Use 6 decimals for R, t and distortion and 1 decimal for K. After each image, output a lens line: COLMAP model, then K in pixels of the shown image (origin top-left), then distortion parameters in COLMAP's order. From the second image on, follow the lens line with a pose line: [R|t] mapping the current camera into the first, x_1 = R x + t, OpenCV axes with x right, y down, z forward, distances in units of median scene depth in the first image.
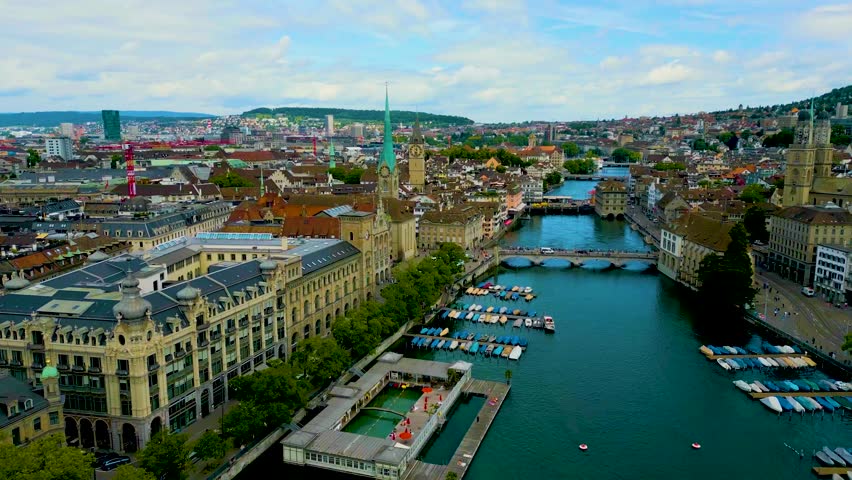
lens RADIAL K [[621.0, 0, 430.7], [0, 621.0, 237.4], [0, 0, 1]] dist [0.093662, -0.107340]
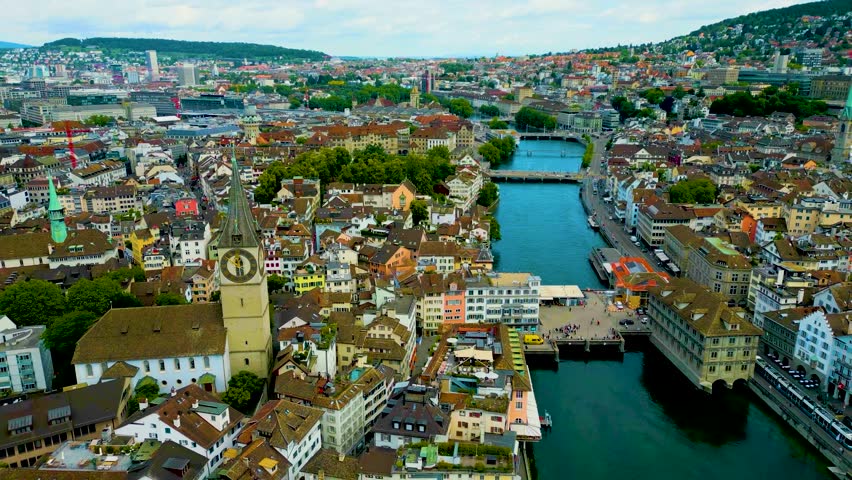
lens RADIAL K [[621.0, 0, 430.7], [0, 621.0, 237.4], [0, 0, 1]] dist [0.093662, -0.107340]
pose [[0.974894, -0.063260, 0.213492, 0.001479], [0.040433, 0.993148, 0.109645, -0.037554], [-0.218966, -0.098260, 0.970772, 0.124098]]
